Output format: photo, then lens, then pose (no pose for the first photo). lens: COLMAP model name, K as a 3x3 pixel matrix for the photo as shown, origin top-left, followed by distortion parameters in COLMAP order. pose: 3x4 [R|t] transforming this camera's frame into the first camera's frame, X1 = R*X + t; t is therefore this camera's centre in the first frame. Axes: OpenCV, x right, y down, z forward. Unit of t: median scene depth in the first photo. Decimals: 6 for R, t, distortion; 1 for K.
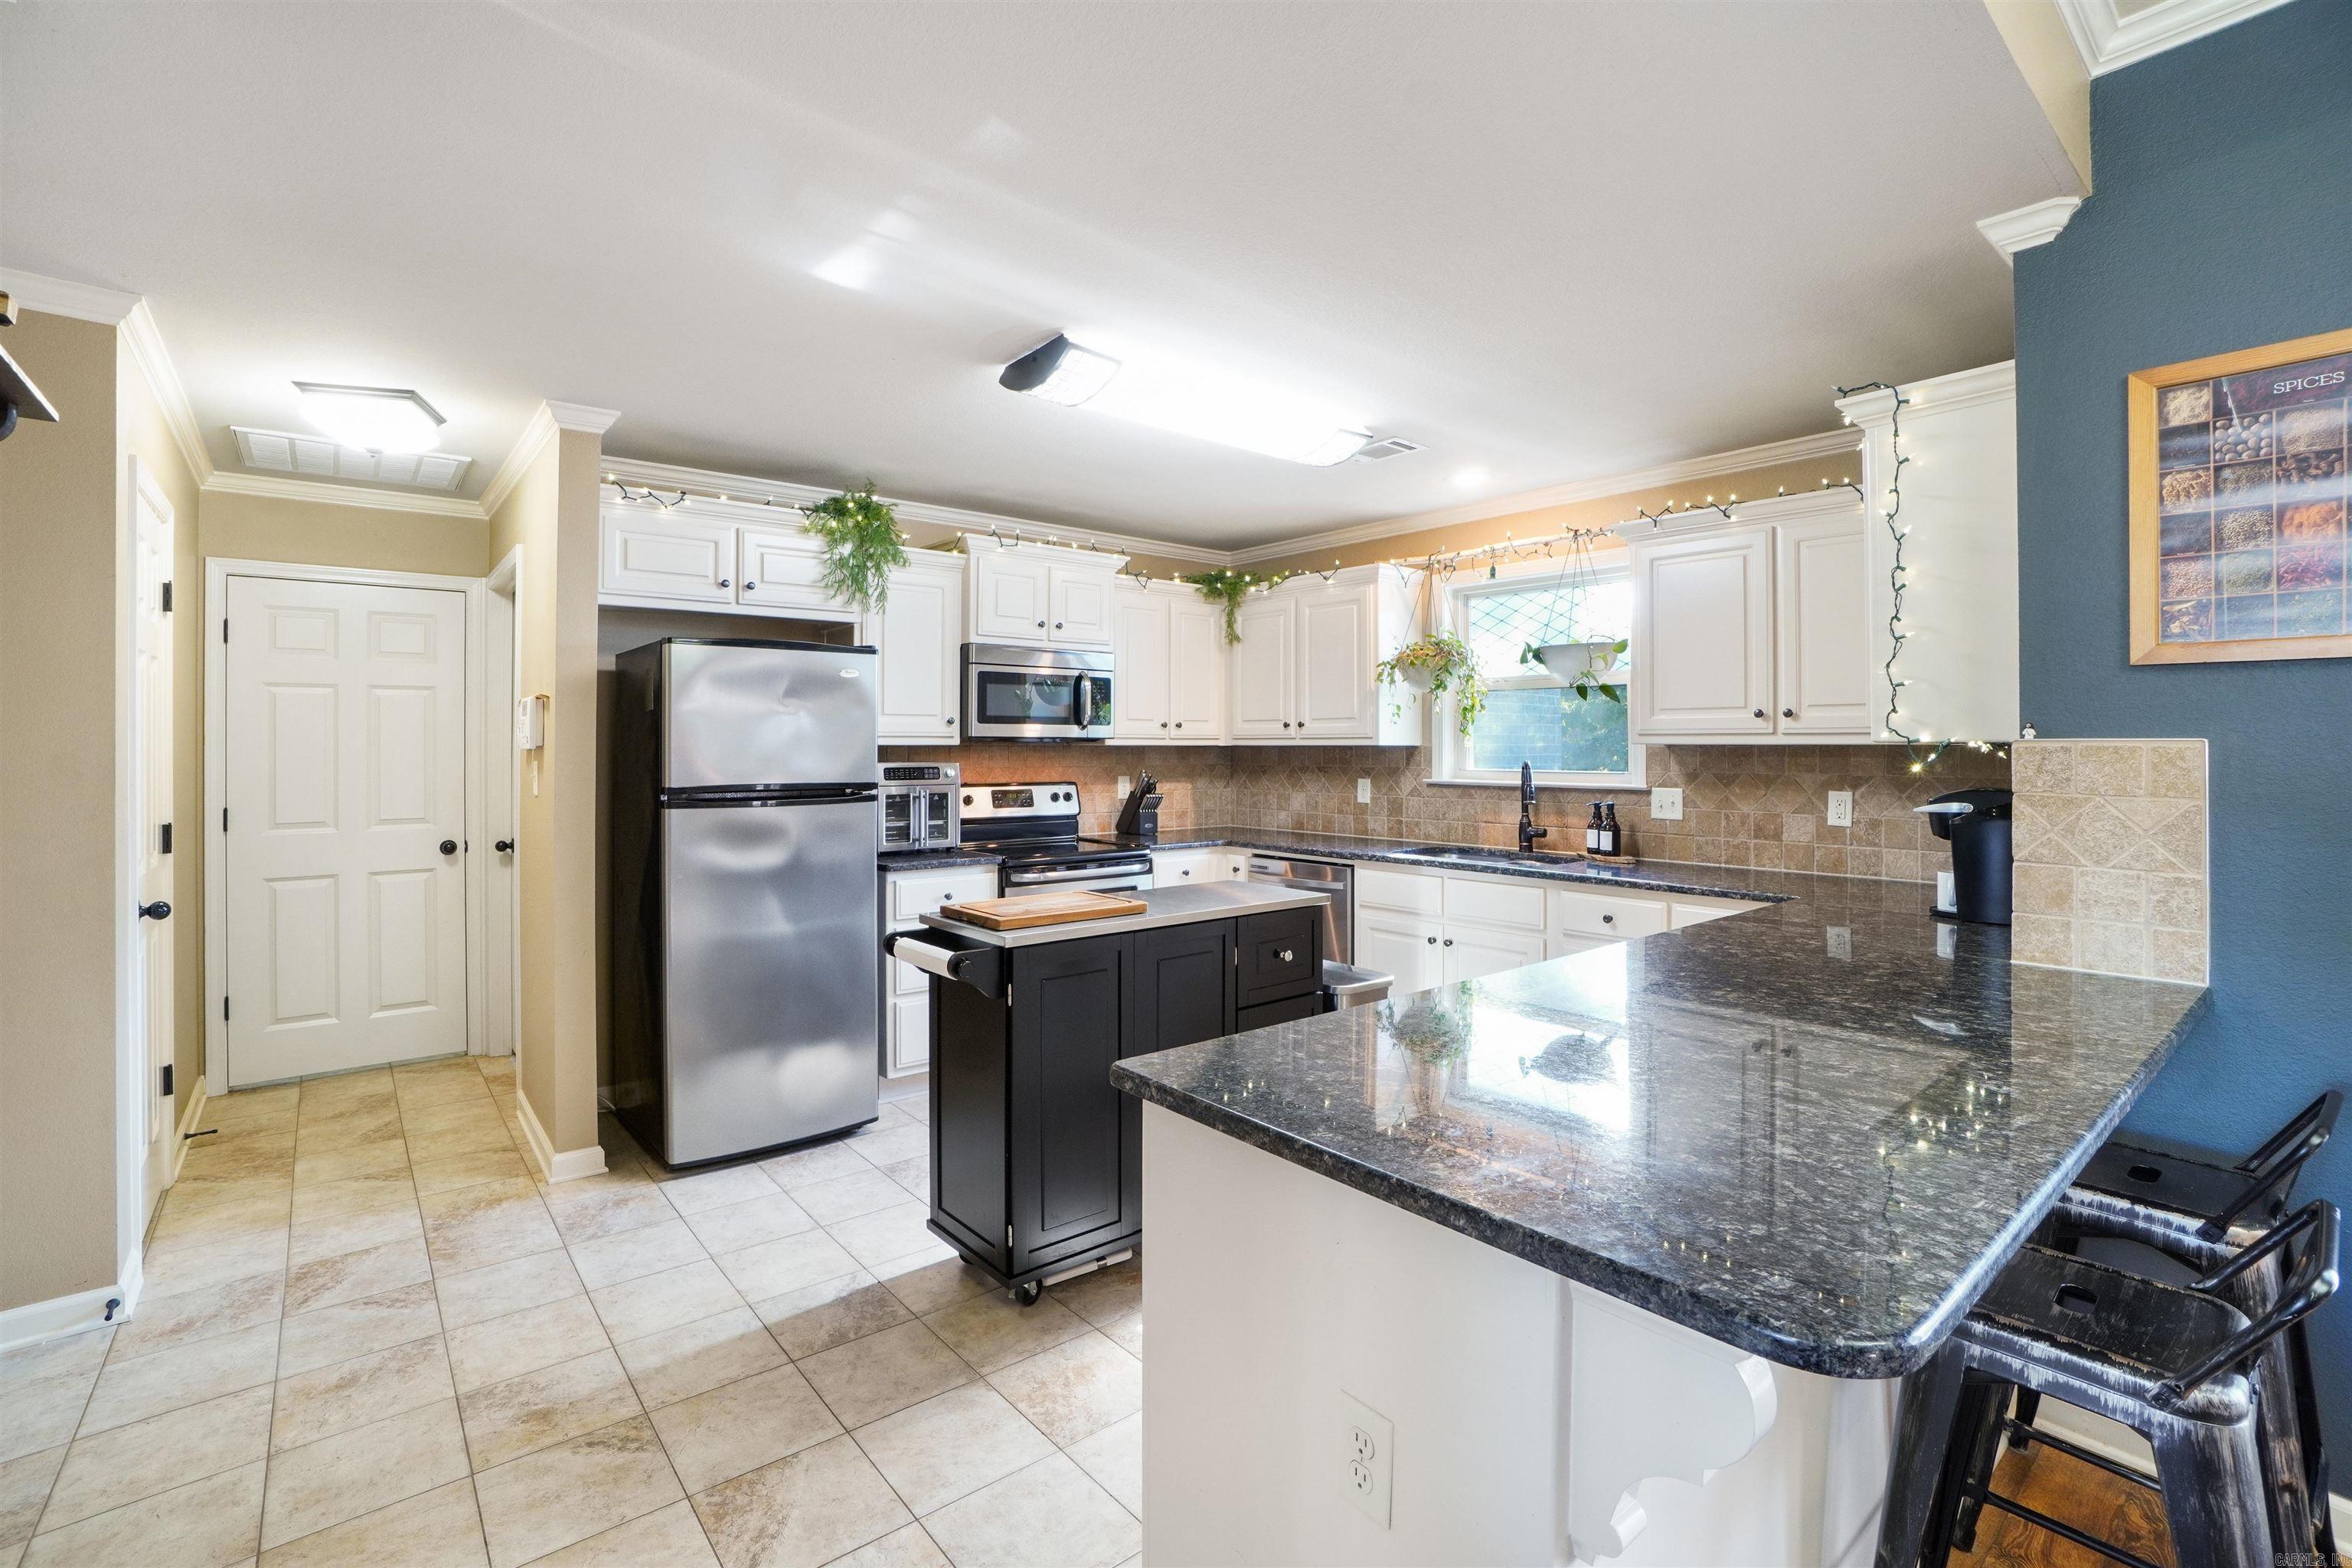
lens RADIAL K [[1039.7, 0, 1134.2], [0, 1039.7, 727.5], [0, 0, 1]] dist [-0.072509, 0.020510]
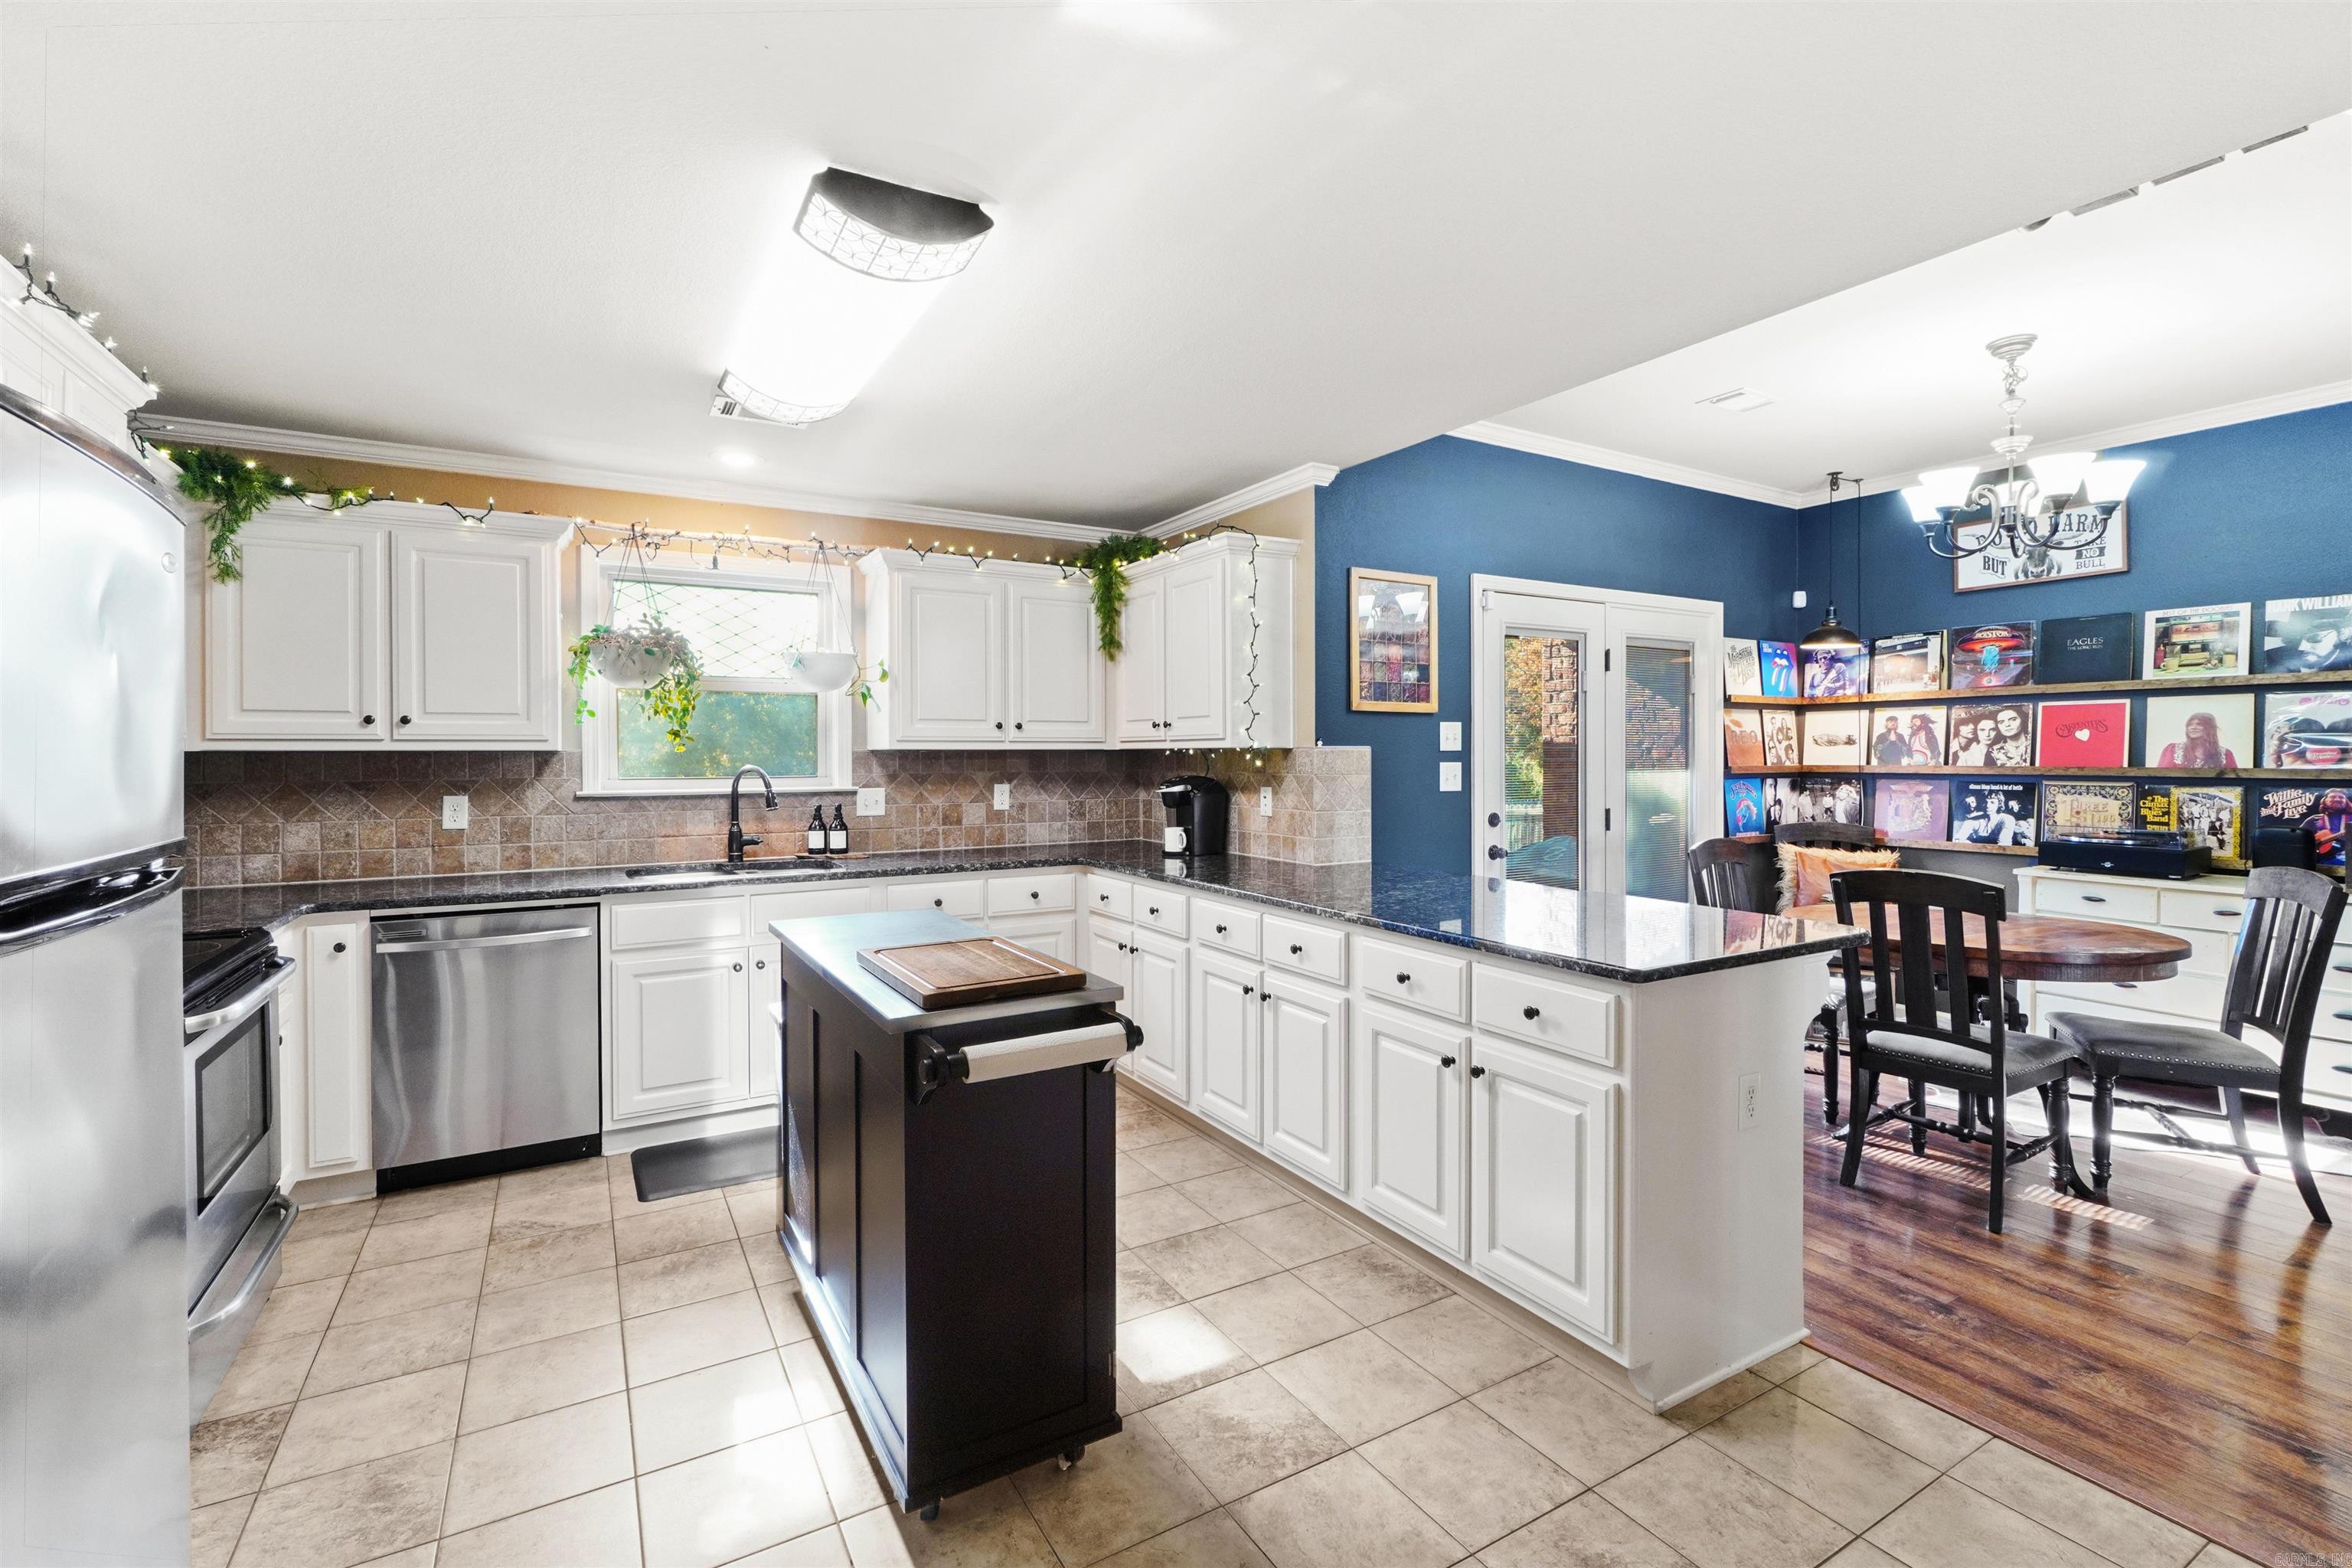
lens RADIAL K [[1018.0, 0, 1158.4], [0, 1018.0, 758.2], [0, 0, 1]] dist [0.000775, 0.000045]
pose [[0.149107, -0.007852, 0.988790, -0.532203], [-0.015157, 0.999833, 0.010225, 0.009552], [-0.988705, -0.016512, 0.148963, 0.506235]]
